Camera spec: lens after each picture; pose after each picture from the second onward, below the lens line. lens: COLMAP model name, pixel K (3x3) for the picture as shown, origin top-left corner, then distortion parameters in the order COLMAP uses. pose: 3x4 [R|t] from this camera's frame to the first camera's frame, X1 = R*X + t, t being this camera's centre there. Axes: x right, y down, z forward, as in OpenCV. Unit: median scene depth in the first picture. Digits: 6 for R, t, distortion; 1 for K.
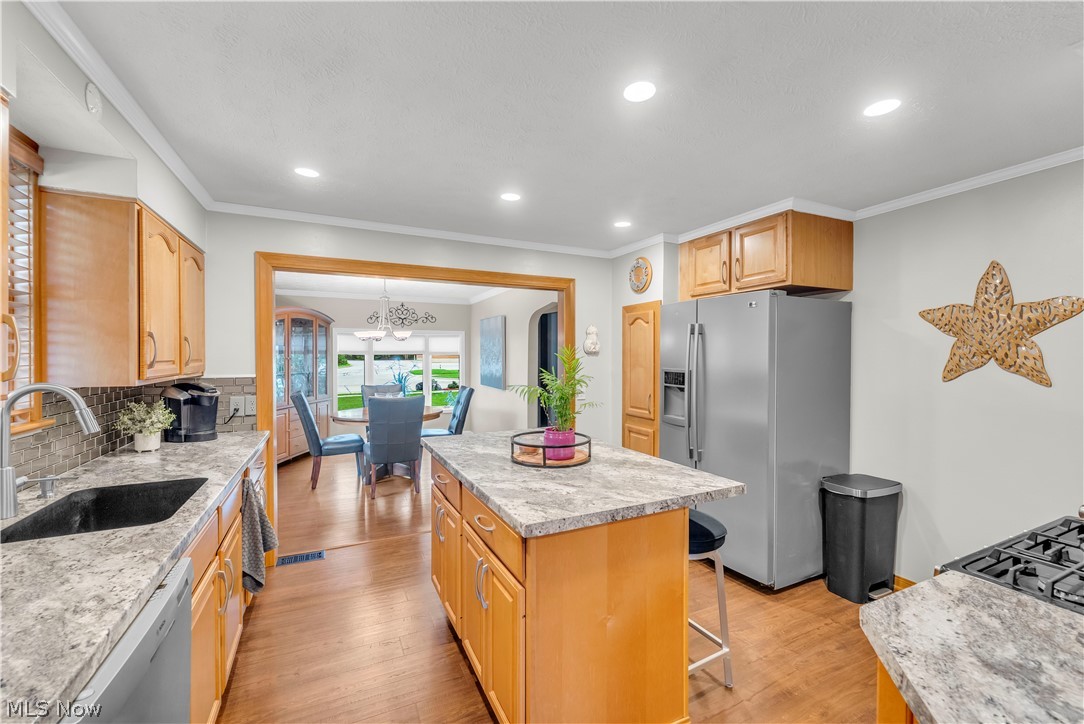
lens RADIAL K [[445.7, 0, 543.0], [0, 445.7, 357.9], [0, 0, 1]] dist [0.000945, -0.001002]
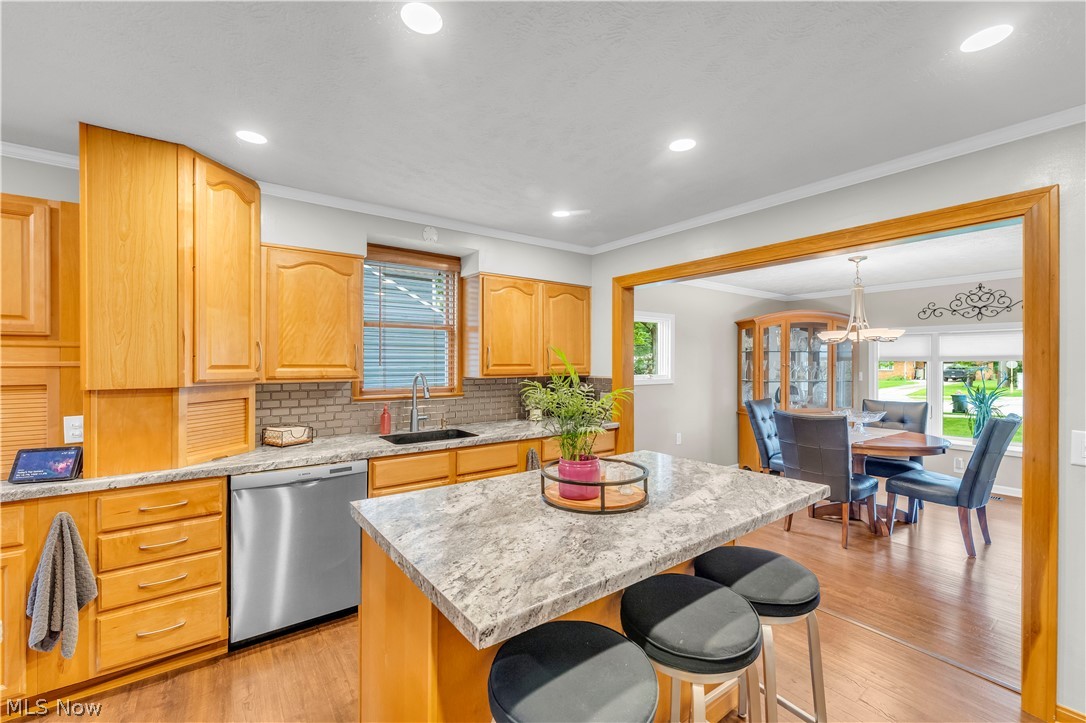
lens RADIAL K [[446.5, 0, 544.8], [0, 446.5, 361.1], [0, 0, 1]] dist [0.000945, -0.001002]
pose [[0.191281, 0.001701, -0.981534, 0.905953], [-0.009580, 0.999954, -0.000134, -0.003490], [0.981488, 0.009429, 0.191289, 0.943604]]
